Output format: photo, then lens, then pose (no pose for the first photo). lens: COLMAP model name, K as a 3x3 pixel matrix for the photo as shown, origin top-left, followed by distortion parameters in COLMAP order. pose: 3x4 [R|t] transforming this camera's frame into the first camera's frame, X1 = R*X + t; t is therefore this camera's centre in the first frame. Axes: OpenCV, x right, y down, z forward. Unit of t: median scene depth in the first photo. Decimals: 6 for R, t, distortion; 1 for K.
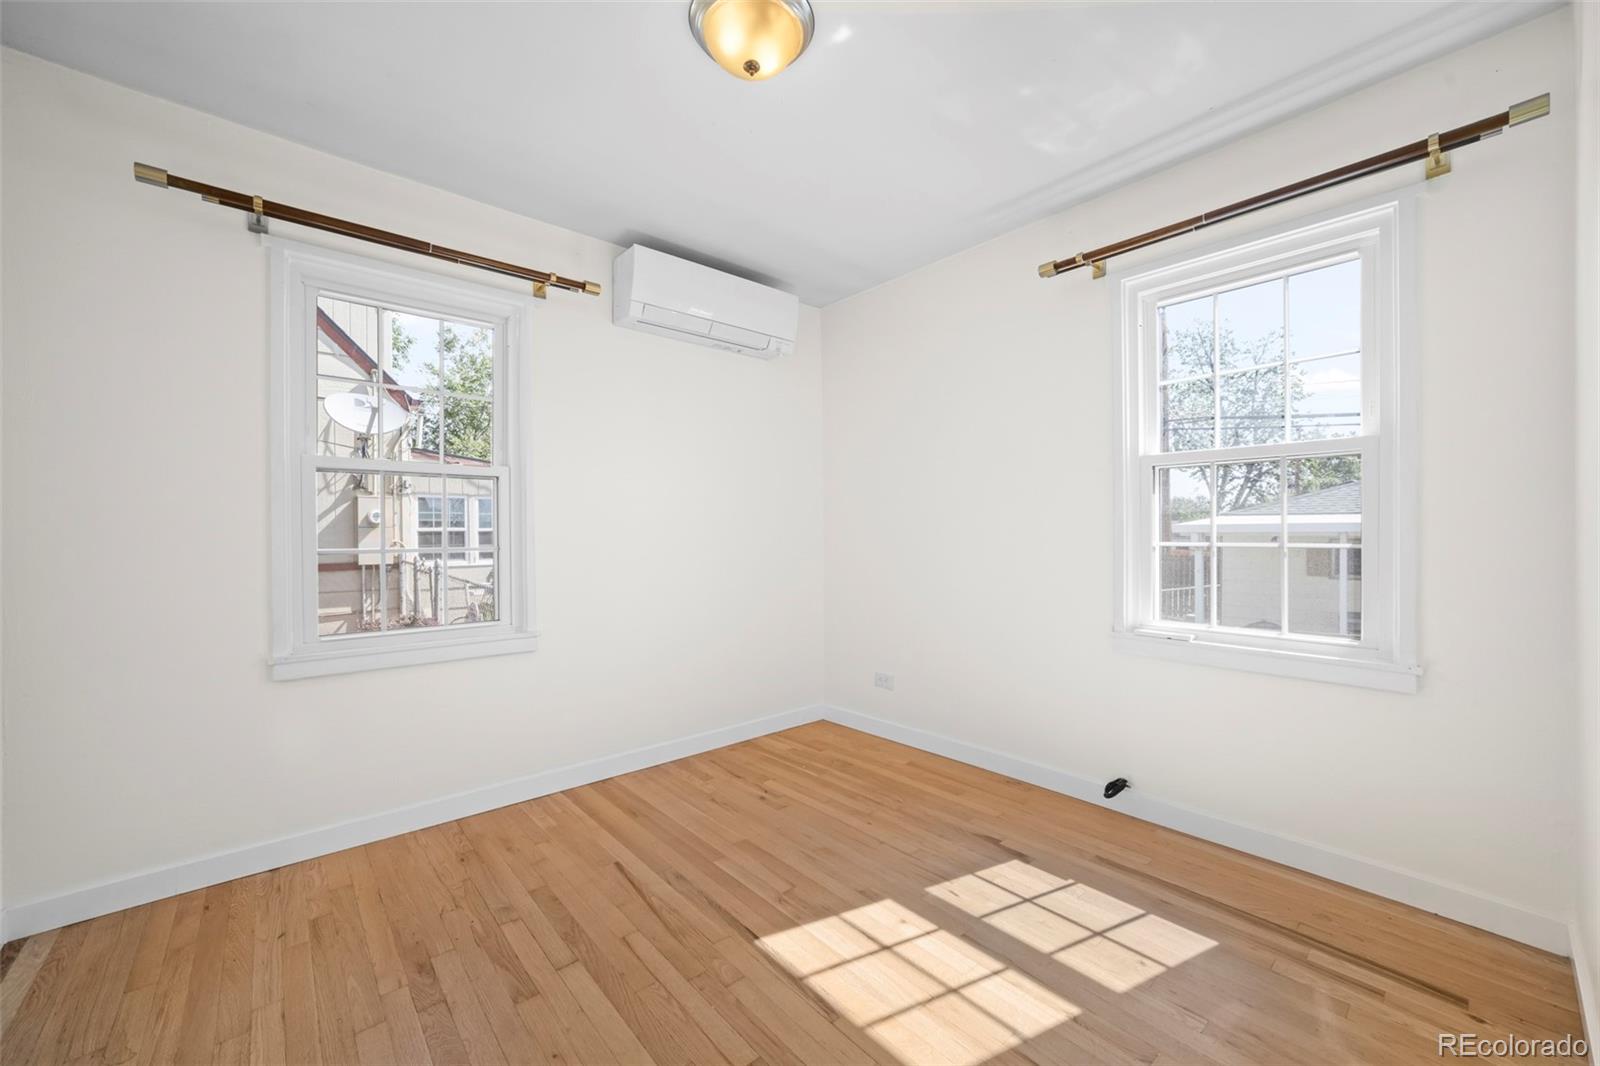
lens RADIAL K [[629.4, 0, 797.8], [0, 629.4, 533.9], [0, 0, 1]] dist [-0.028589, 0.012063]
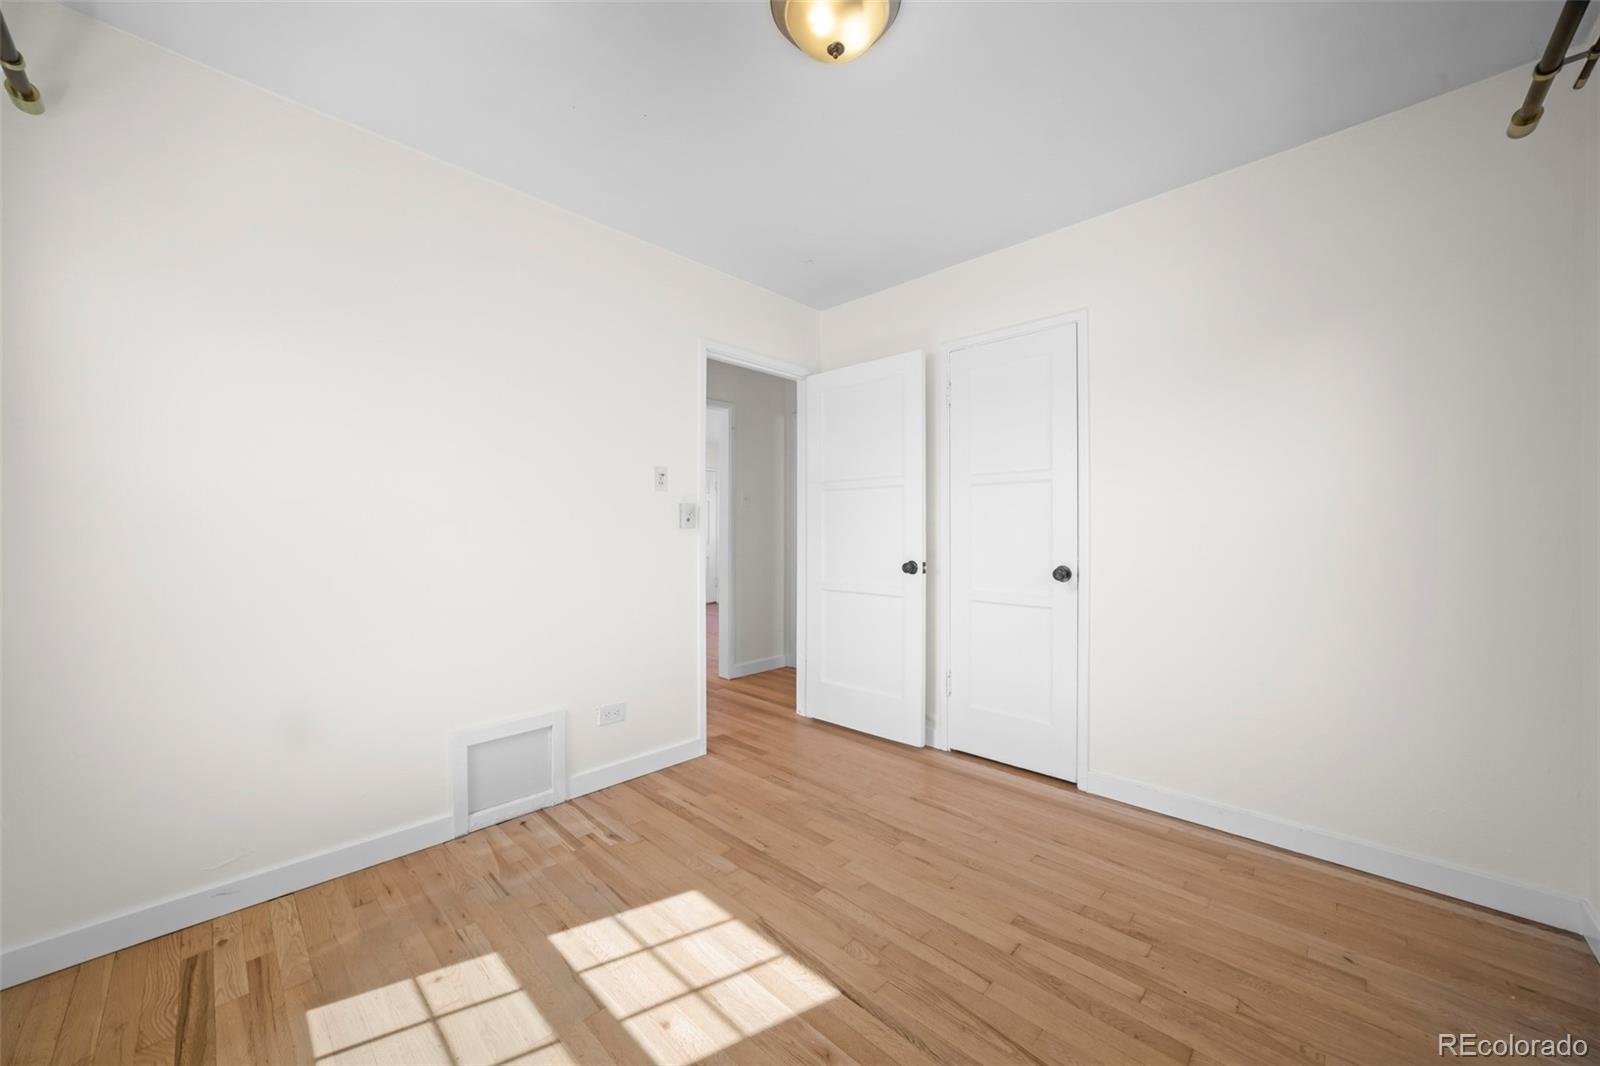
lens RADIAL K [[629.4, 0, 797.8], [0, 629.4, 533.9], [0, 0, 1]] dist [-0.028589, 0.012063]
pose [[-0.997698, 0.006248, -0.067518, 0.055711], [0.006473, 0.999974, -0.003110, 0.005026], [0.067497, -0.003540, -0.997713, 2.023467]]
